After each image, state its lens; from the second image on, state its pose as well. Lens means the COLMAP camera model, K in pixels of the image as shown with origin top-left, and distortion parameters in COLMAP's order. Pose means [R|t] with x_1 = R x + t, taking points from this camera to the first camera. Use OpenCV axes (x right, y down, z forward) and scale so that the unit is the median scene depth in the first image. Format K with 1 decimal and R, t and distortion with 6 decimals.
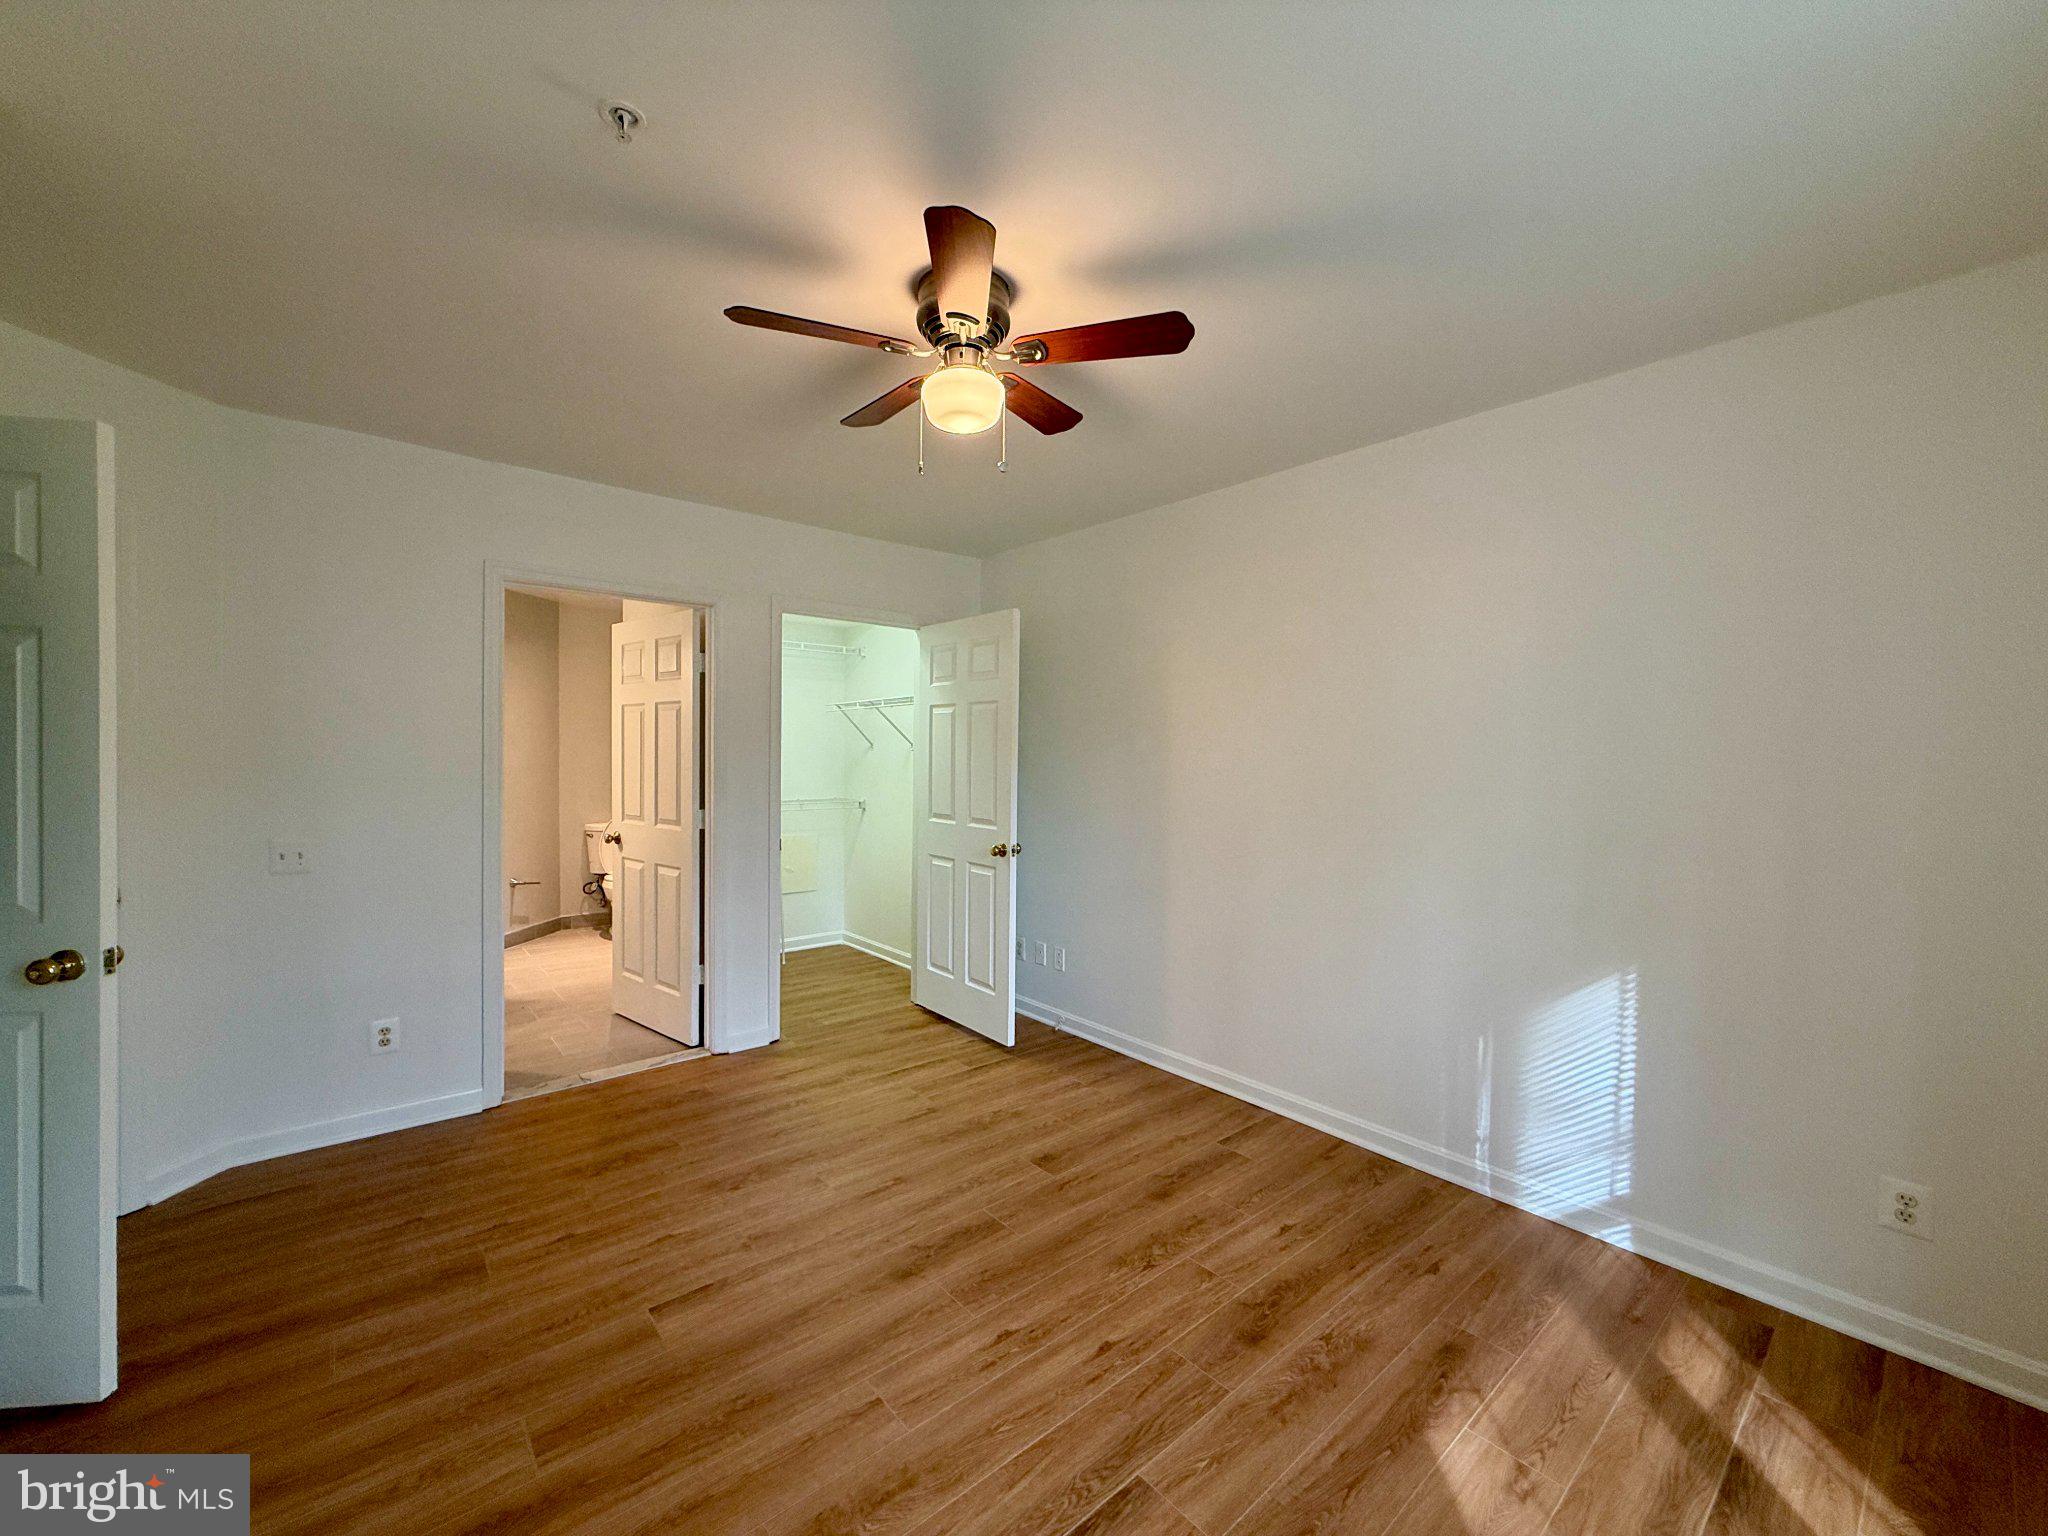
lens RADIAL K [[813.3, 0, 1017.2], [0, 813.3, 765.8], [0, 0, 1]] dist [-0.000941, 0.000118]
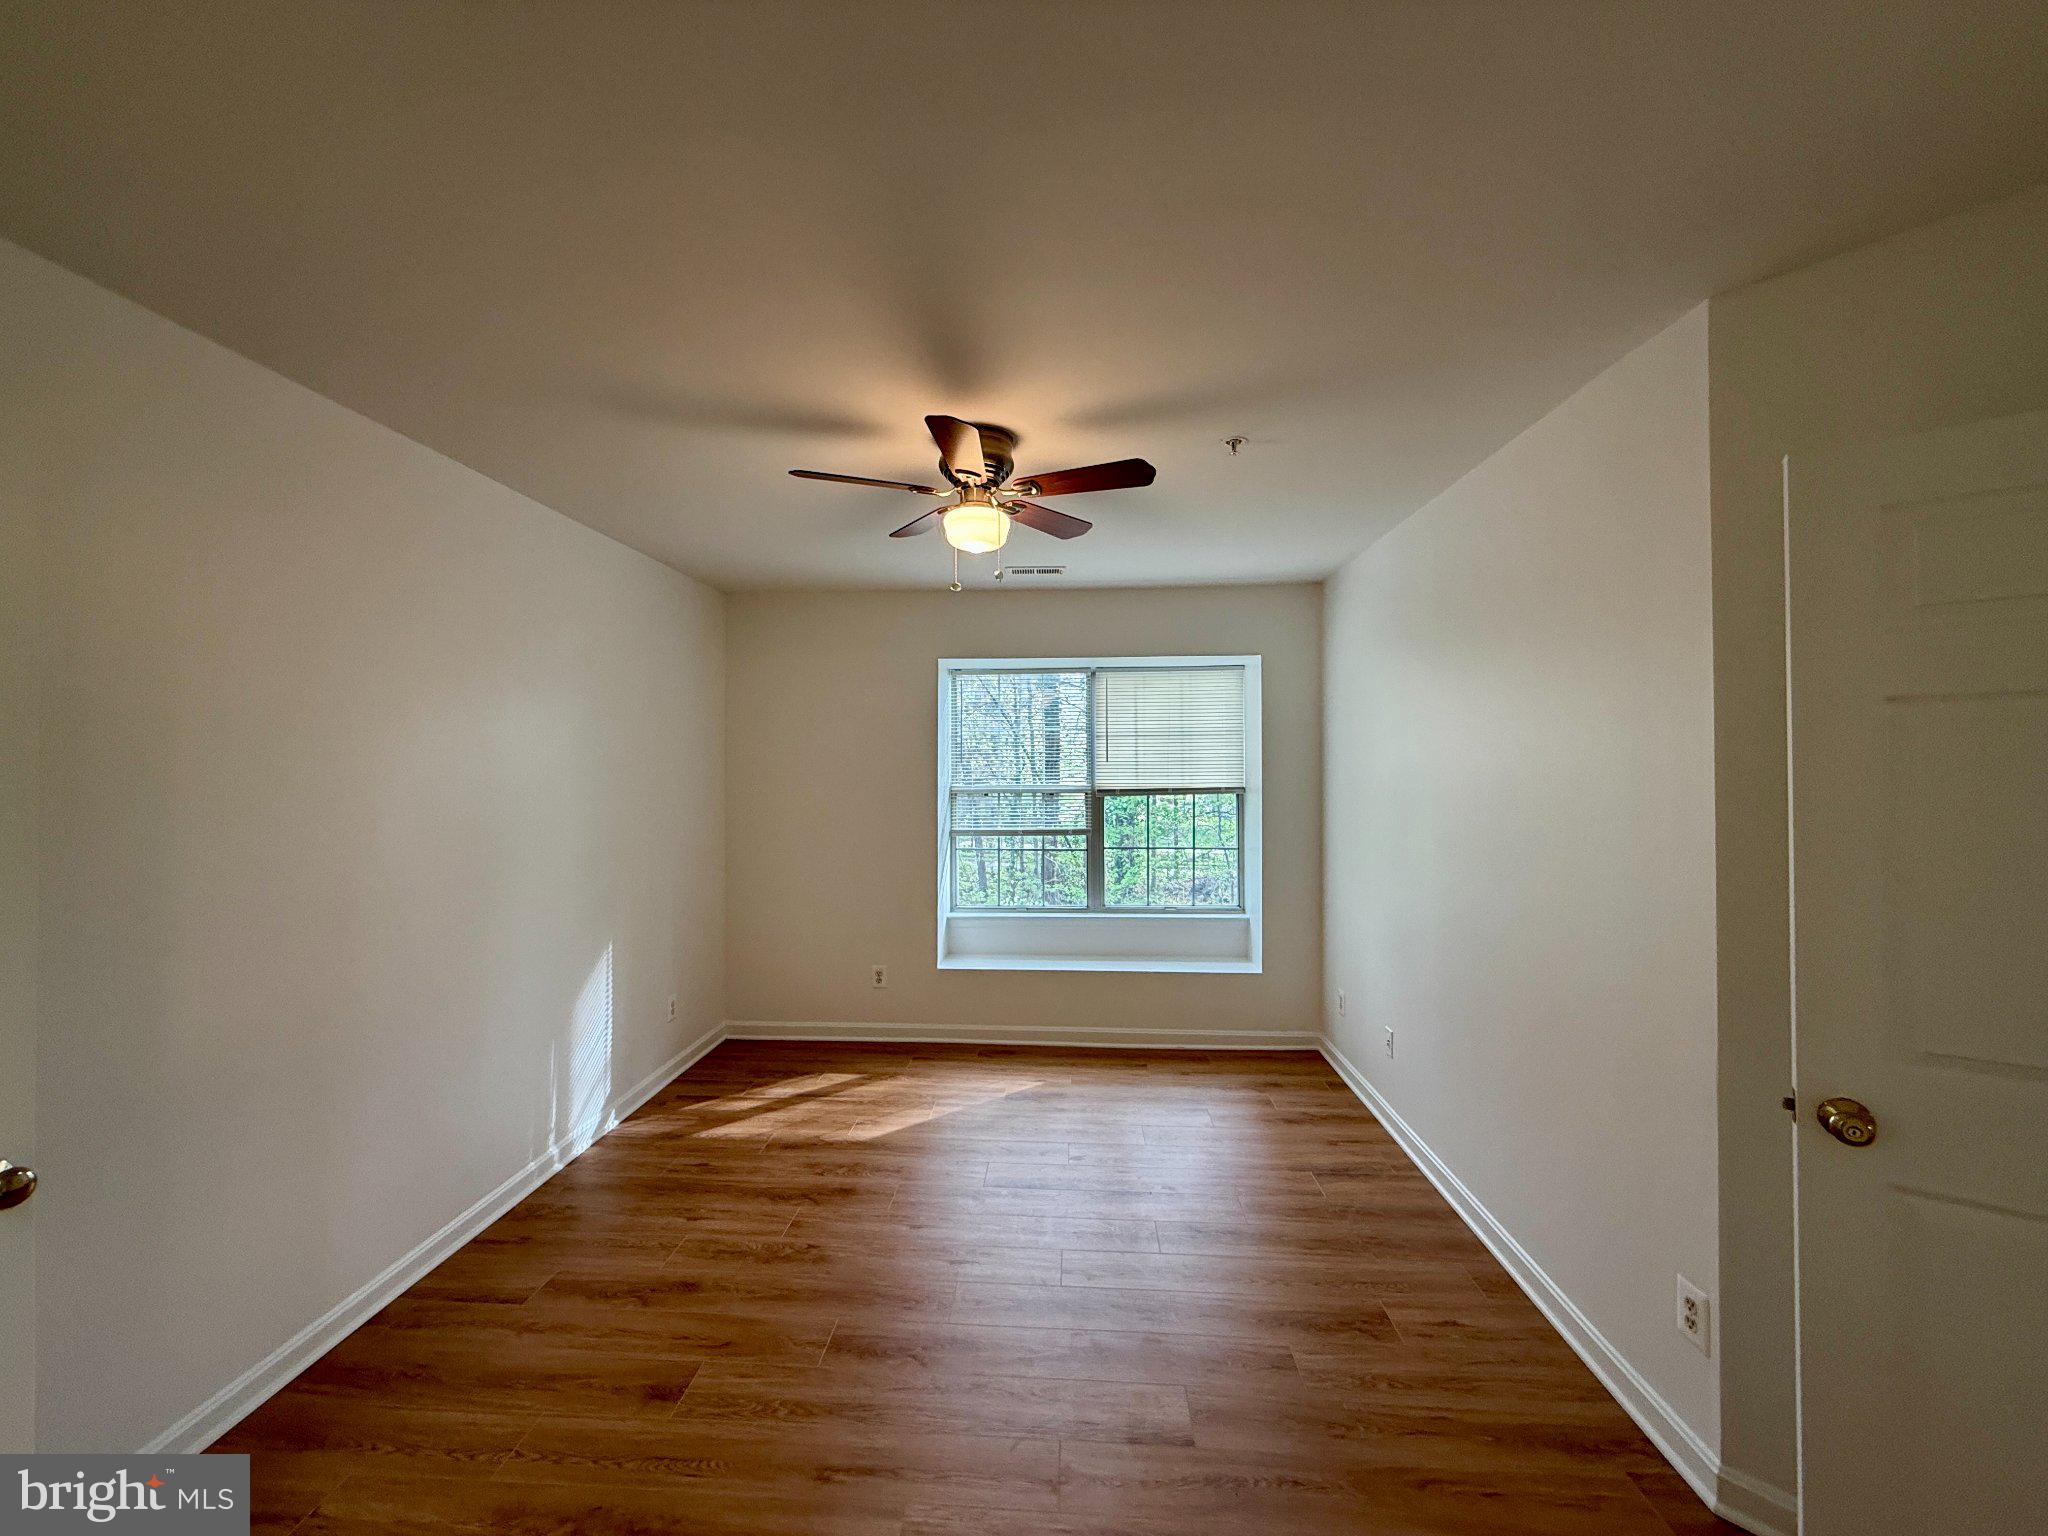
lens RADIAL K [[813.3, 0, 1017.2], [0, 813.3, 765.8], [0, 0, 1]] dist [-0.000941, 0.000118]
pose [[-0.720760, -0.006176, 0.693157, -0.774770], [0.007789, 0.999825, 0.017008, -0.083468], [-0.693140, 0.017657, -0.720586, 1.472199]]
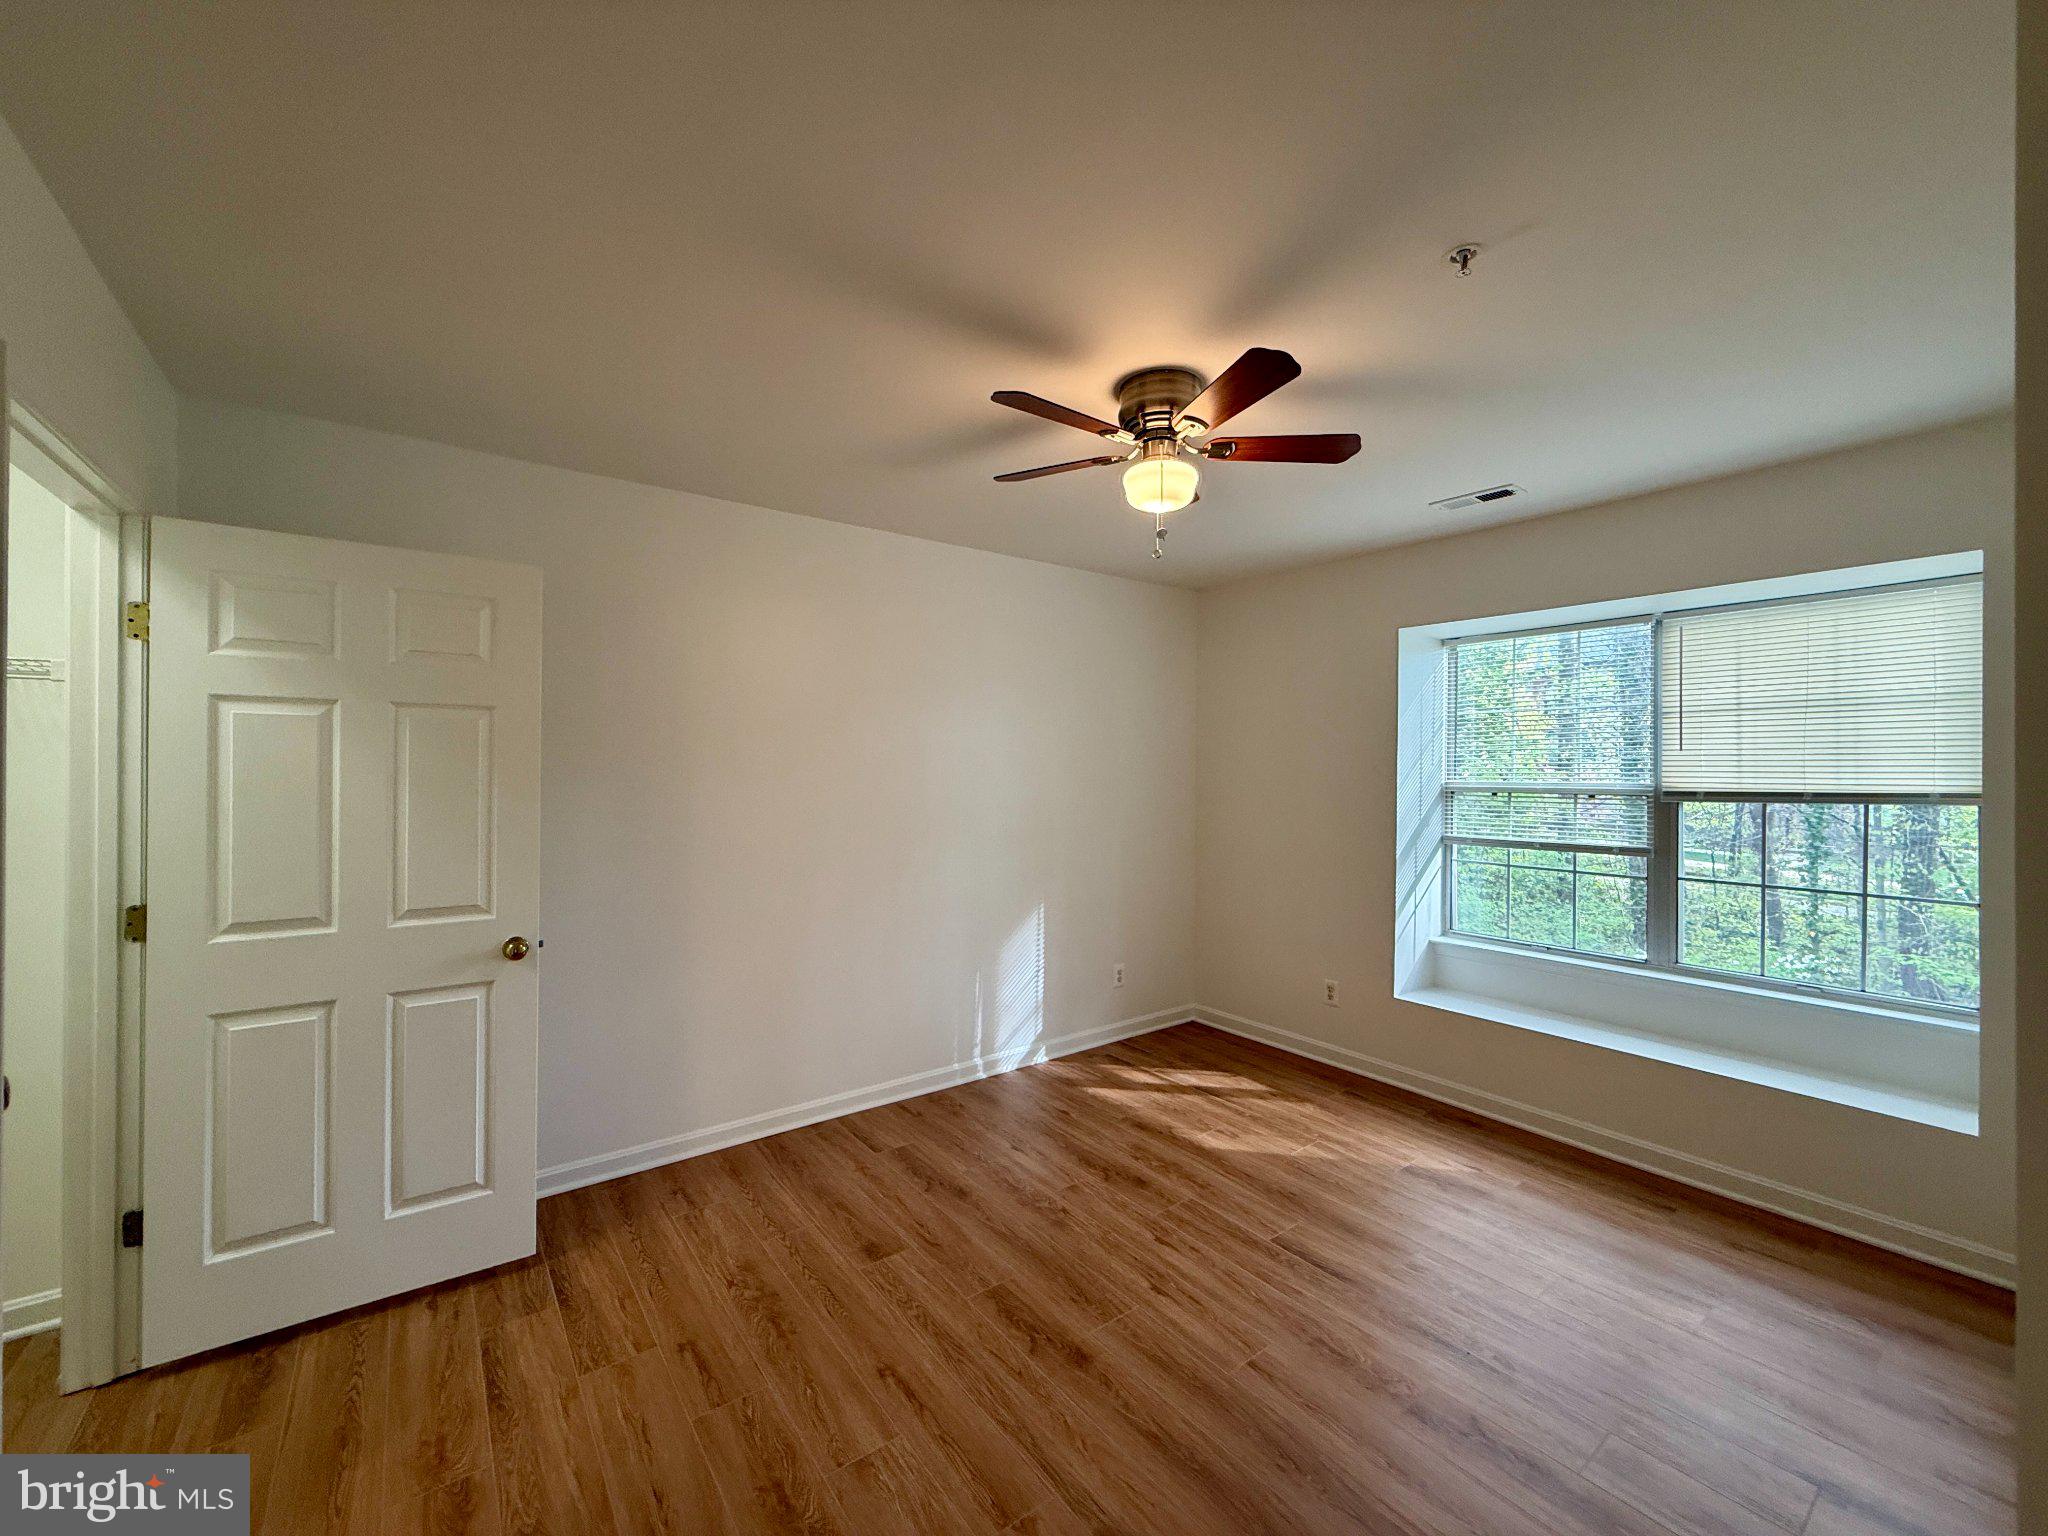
lens RADIAL K [[813.3, 0, 1017.2], [0, 813.3, 765.8], [0, 0, 1]] dist [-0.000941, 0.000118]
pose [[0.058218, -0.007673, 0.998274, -0.955503], [0.012484, 0.999898, 0.006958, -0.055341], [-0.998226, 0.012058, 0.058308, 0.898851]]
